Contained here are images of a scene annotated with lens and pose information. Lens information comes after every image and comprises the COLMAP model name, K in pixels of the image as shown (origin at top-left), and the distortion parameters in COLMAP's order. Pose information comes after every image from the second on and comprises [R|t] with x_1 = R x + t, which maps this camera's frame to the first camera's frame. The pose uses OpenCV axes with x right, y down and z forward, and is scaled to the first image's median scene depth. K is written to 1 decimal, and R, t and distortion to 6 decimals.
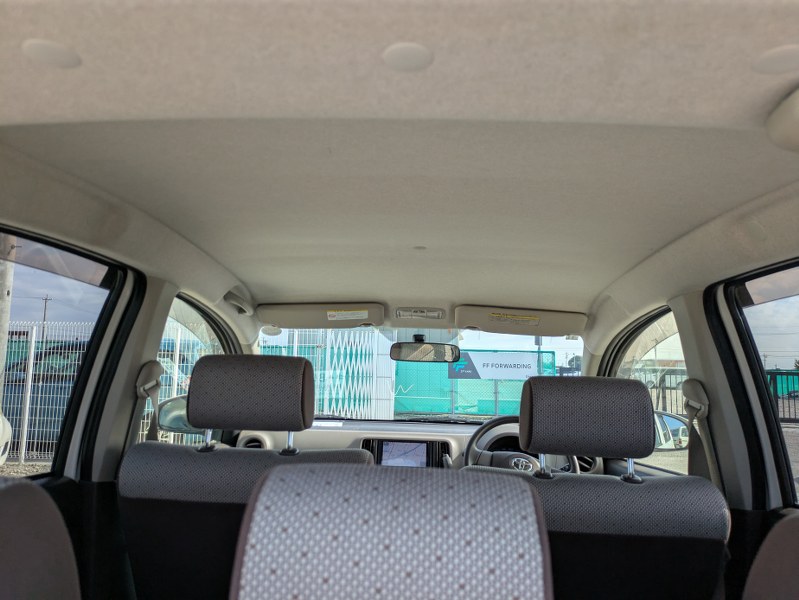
lens RADIAL K [[612.8, 0, 413.6], [0, 612.8, 298.9], [0, 0, 1]] dist [0.024384, -0.002450]
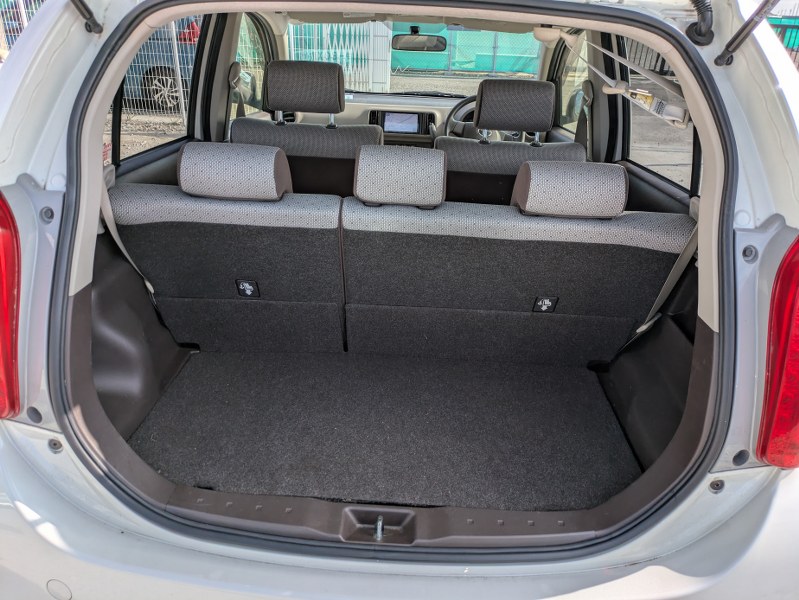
lens RADIAL K [[587.0, 0, 380.4], [0, 587.0, 310.4], [0, 0, 1]] dist [0.012021, -0.000530]
pose [[0.998946, 0.023137, -0.039651, 0.000170], [0.002163, 0.839033, 0.544077, -0.108448], [0.045856, -0.543589, 0.838098, -0.324592]]
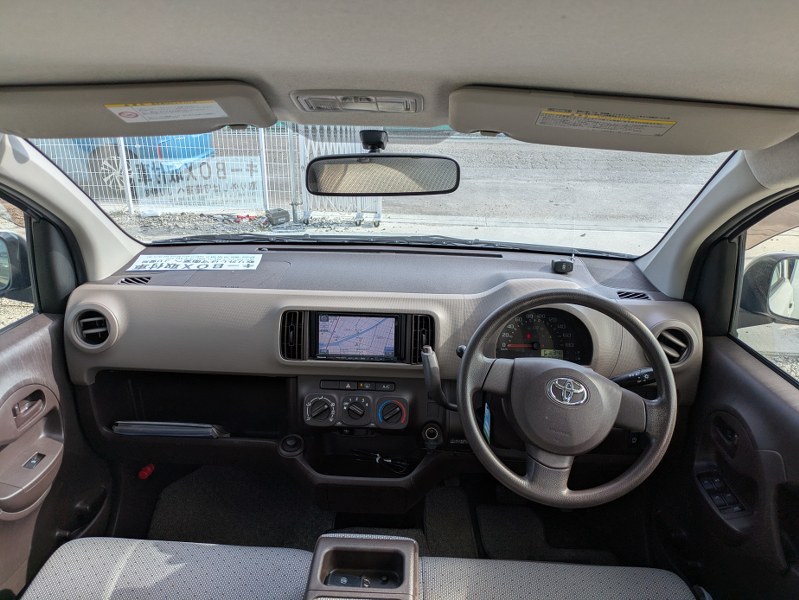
lens RADIAL K [[607.4, 0, 397.1], [0, 607.4, 296.1], [0, 0, 1]] dist [0.025951, -0.003494]
pose [[0.999648, -0.007649, -0.025387, 0.039612], [0.017957, 0.899770, 0.435996, -0.030347], [0.019508, -0.436298, 0.899591, 0.523648]]
